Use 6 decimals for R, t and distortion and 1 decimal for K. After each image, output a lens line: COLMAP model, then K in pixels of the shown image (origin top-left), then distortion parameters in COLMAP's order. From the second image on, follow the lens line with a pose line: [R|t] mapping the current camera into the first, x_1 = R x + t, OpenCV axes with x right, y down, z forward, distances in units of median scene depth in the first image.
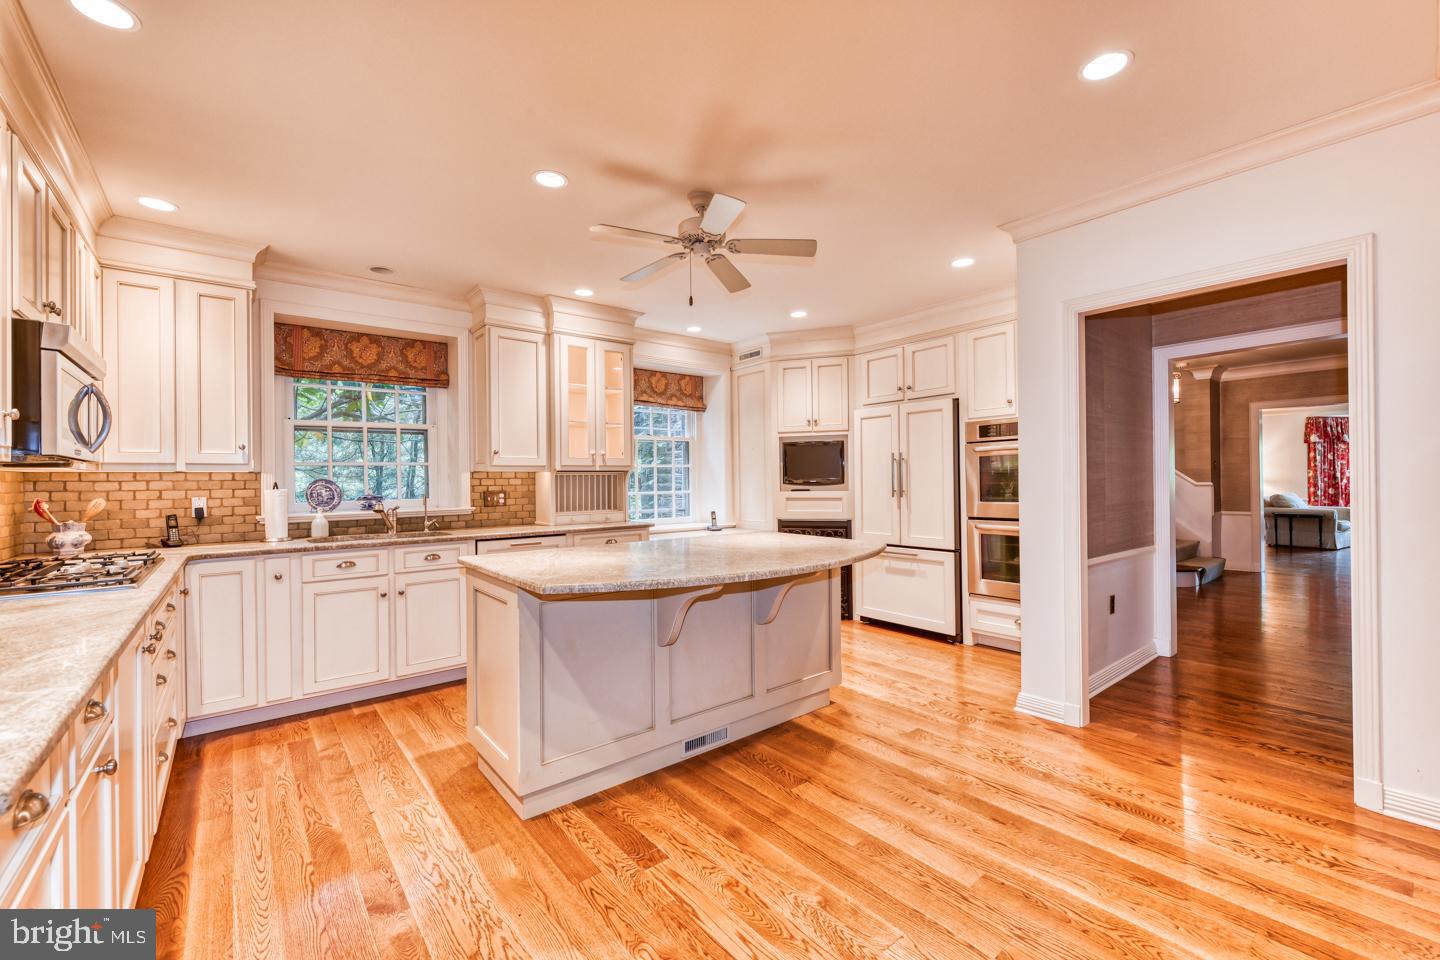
lens RADIAL K [[598.8, 0, 722.4], [0, 598.8, 480.1], [0, 0, 1]] dist [-0.004148, -0.001556]
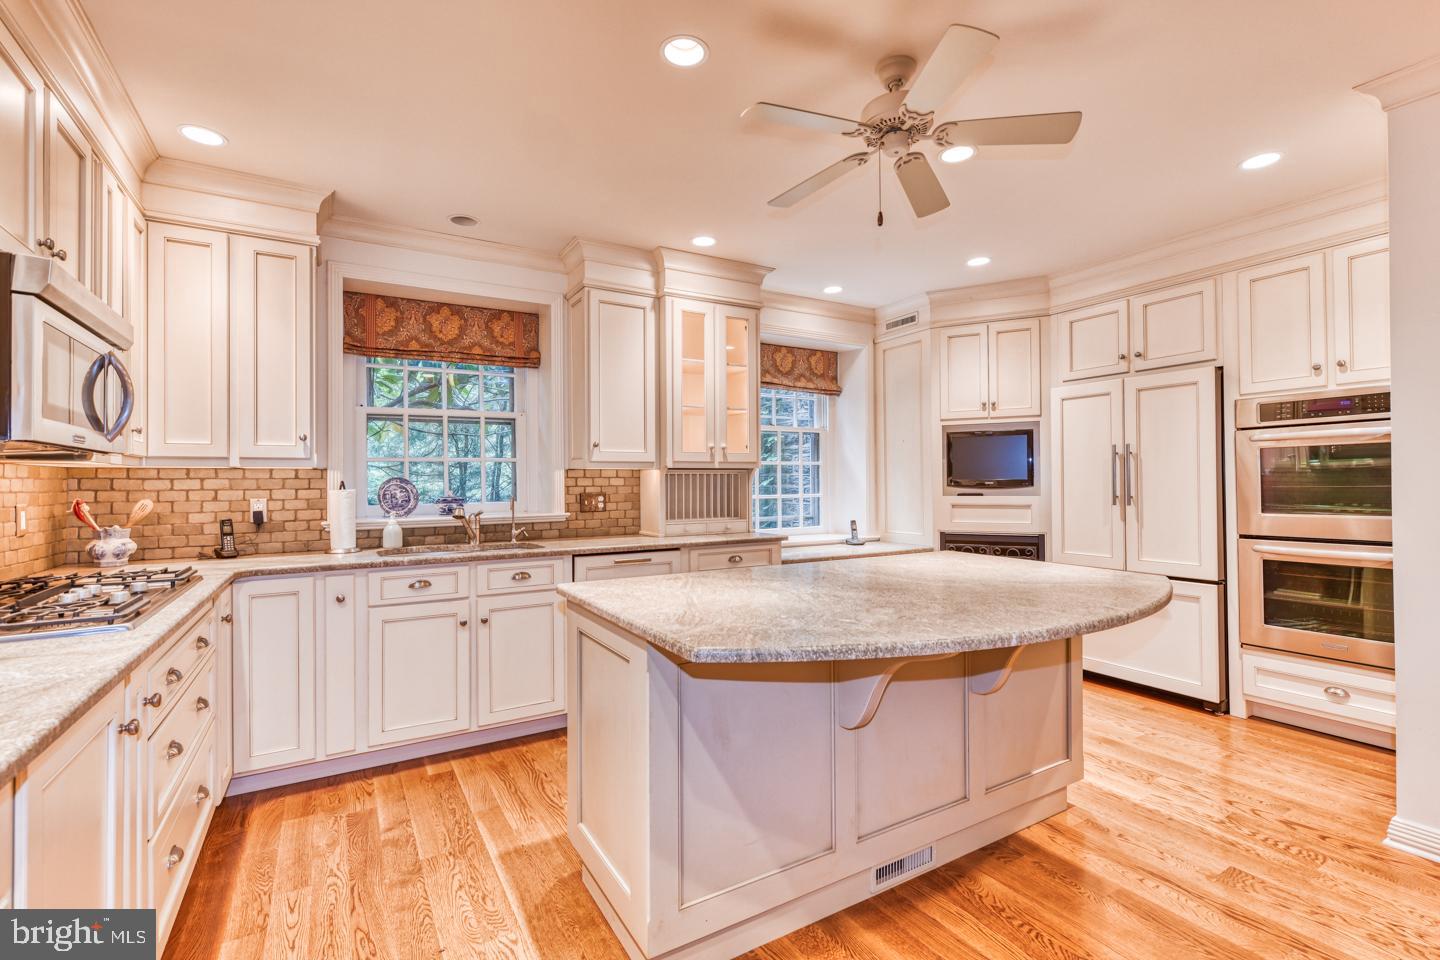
lens RADIAL K [[653.2, 0, 715.9], [0, 653.2, 479.9], [0, 0, 1]] dist [-0.003455, -0.000185]
pose [[0.987897, 0.003928, -0.155064, -0.105596], [-0.004256, 0.999989, -0.001787, 0.001729], [0.155055, 0.002425, 0.987903, 0.202368]]
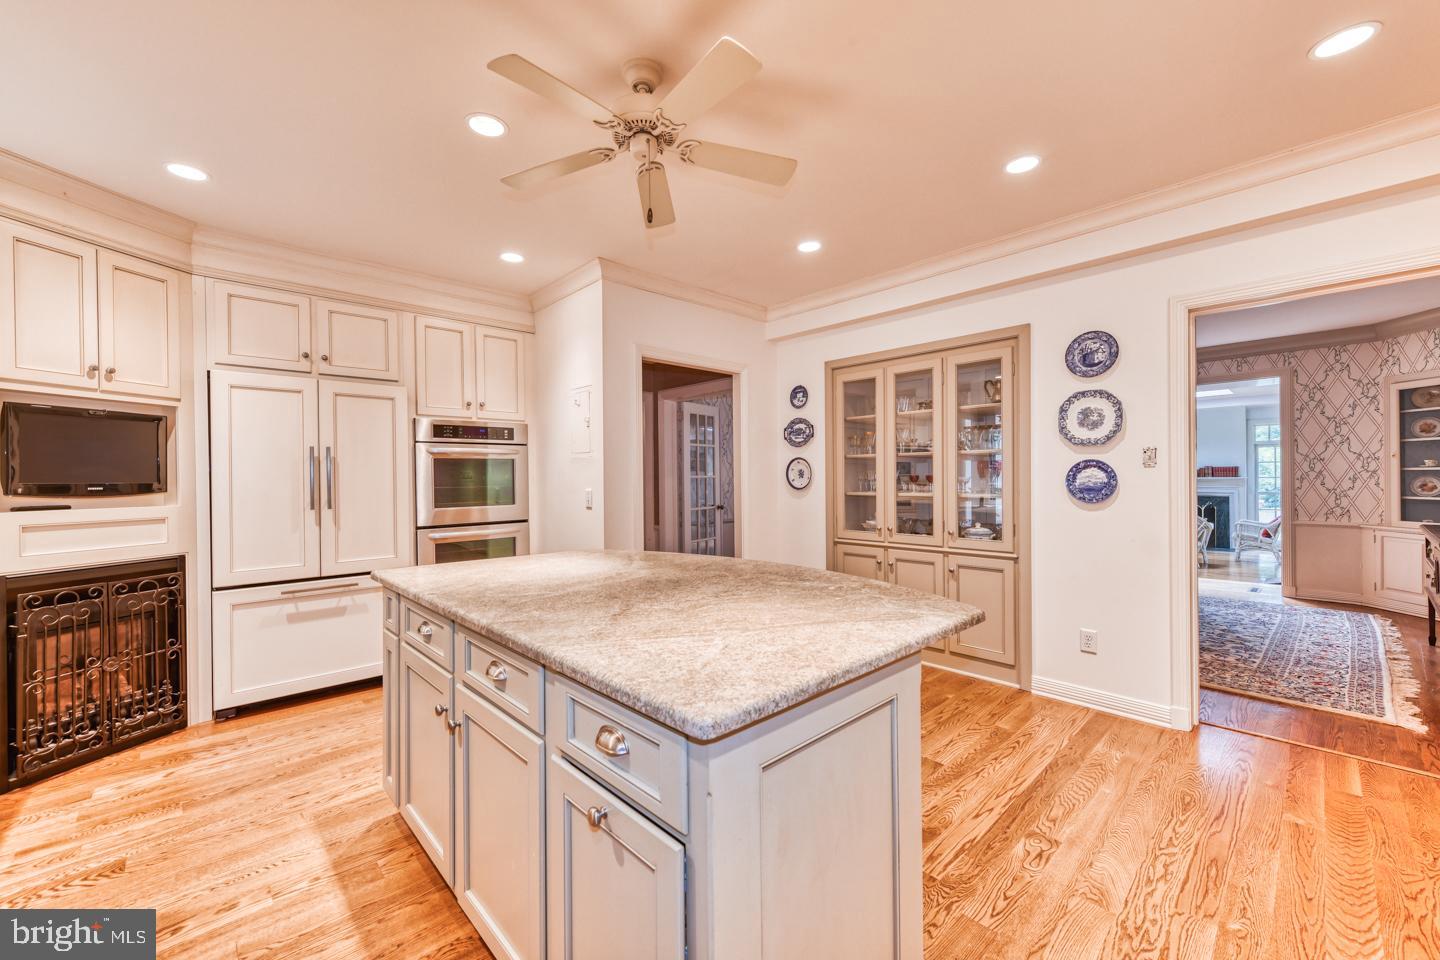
lens RADIAL K [[569.8, 0, 722.3], [0, 569.8, 481.6], [0, 0, 1]] dist [0.000328, 0.000069]
pose [[-0.080623, 0.009558, 0.996699, -0.610737], [0.013270, 0.999876, -0.008515, 0.011638], [-0.996656, 0.012540, -0.080739, 0.846734]]
